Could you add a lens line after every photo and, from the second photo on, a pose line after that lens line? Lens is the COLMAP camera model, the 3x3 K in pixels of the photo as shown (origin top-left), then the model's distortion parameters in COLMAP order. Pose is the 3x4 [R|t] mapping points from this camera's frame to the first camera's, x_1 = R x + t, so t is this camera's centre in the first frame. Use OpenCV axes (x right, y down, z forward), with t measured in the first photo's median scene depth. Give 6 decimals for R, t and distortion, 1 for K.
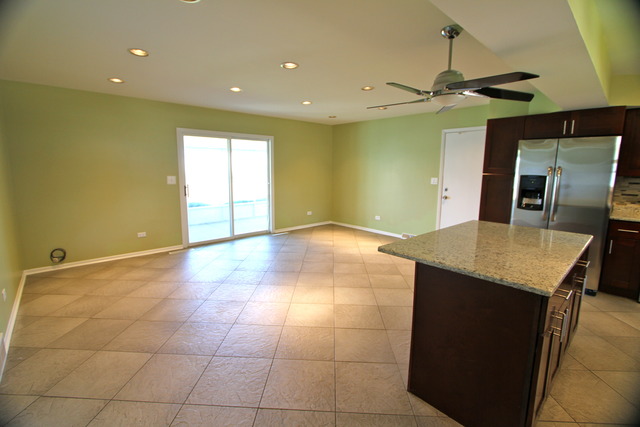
lens RADIAL K [[297.2, 0, 319.1], [0, 297.2, 210.4], [0, 0, 1]] dist [-0.000795, 0.000383]
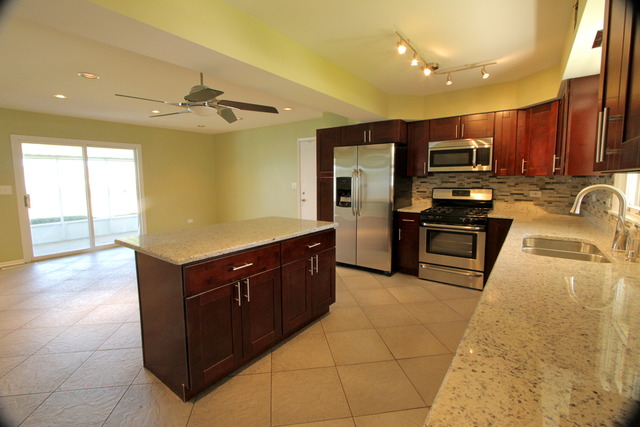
lens RADIAL K [[297.2, 0, 313.4], [0, 297.2, 212.0], [0, 0, 1]] dist [-0.000795, 0.000383]
pose [[0.982633, -0.038280, 0.181569, 0.369642], [0.043410, 0.998760, -0.024361, 0.039821], [-0.180412, 0.031820, 0.983076, -0.118118]]
